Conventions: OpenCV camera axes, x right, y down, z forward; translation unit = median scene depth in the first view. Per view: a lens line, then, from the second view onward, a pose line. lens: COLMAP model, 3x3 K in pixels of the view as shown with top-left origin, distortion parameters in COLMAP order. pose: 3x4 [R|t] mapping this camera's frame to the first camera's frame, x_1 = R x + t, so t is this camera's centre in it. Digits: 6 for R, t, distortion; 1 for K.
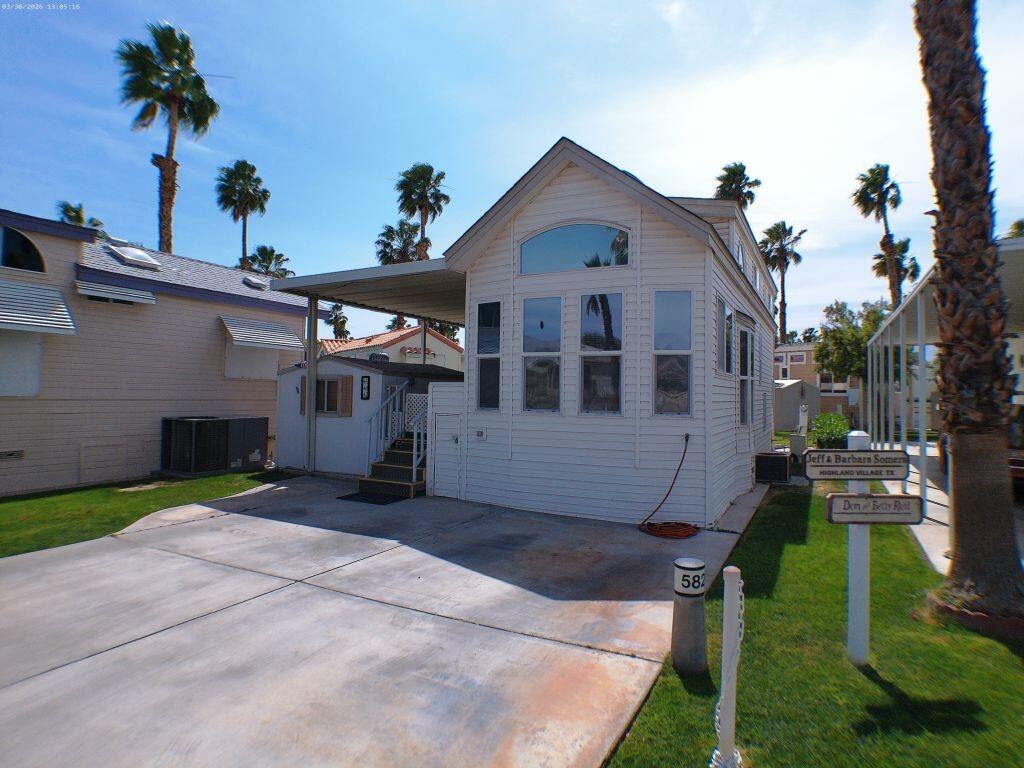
lens RADIAL K [[607.0, 0, 528.7], [0, 607.0, 370.6], [0, 0, 1]] dist [-0.035070, -0.008387]
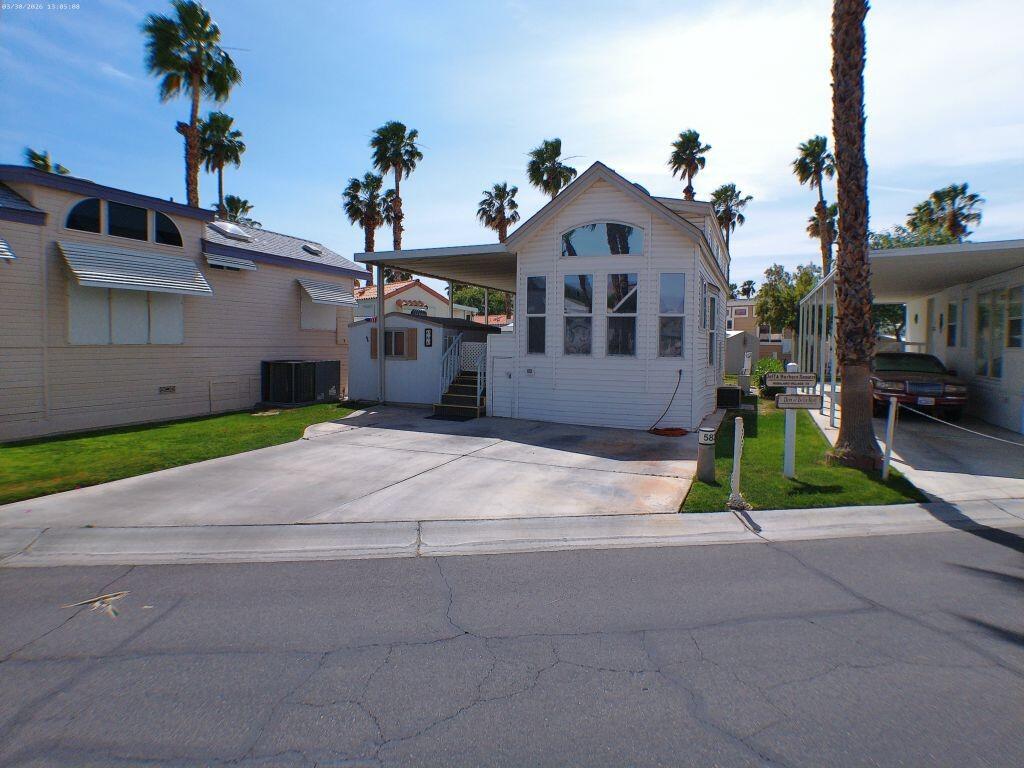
lens RADIAL K [[615.0, 0, 513.8], [0, 615.0, 366.5], [0, 0, 1]] dist [-0.029820, -0.004118]
pose [[0.996950, -0.000553, 0.078037, -0.180509], [-0.005599, 0.996891, 0.078598, -0.013910], [-0.077838, -0.078795, 0.993847, -0.321986]]
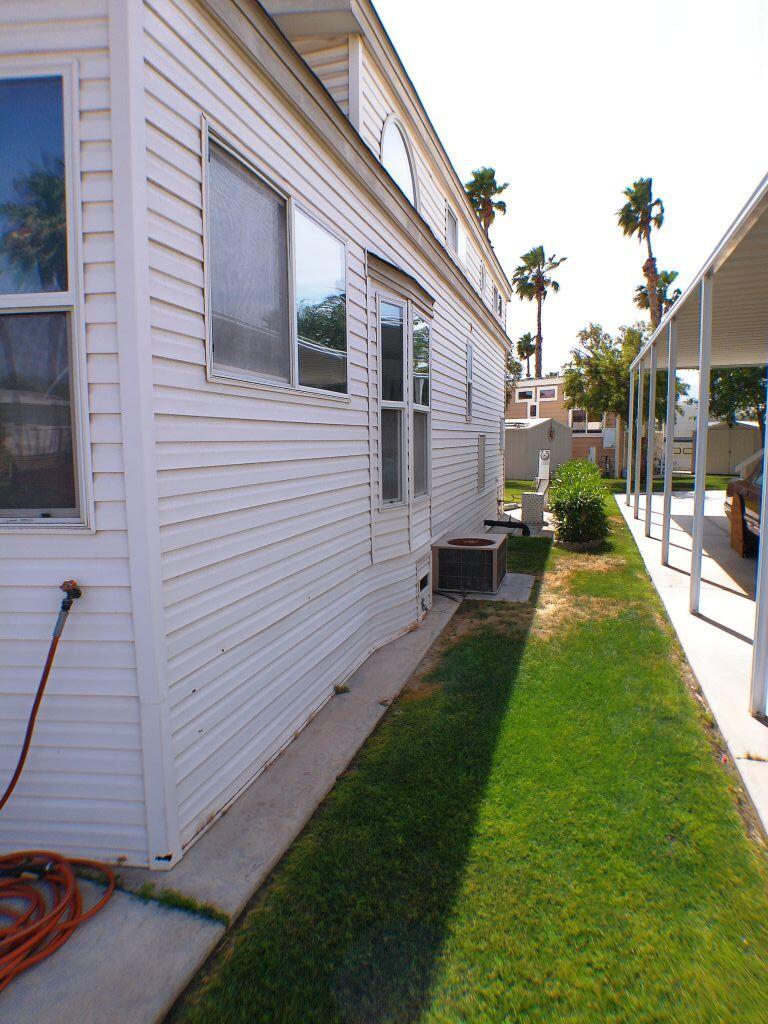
lens RADIAL K [[567.5, 0, 382.5], [0, 567.5, 487.9], [0, 0, 1]] dist [-0.030093, -0.000887]
pose [[0.993009, -0.029405, 0.114313, 0.255456], [0.014931, 0.991986, 0.125465, 0.017736], [-0.117086, -0.122882, 0.985490, 0.476880]]
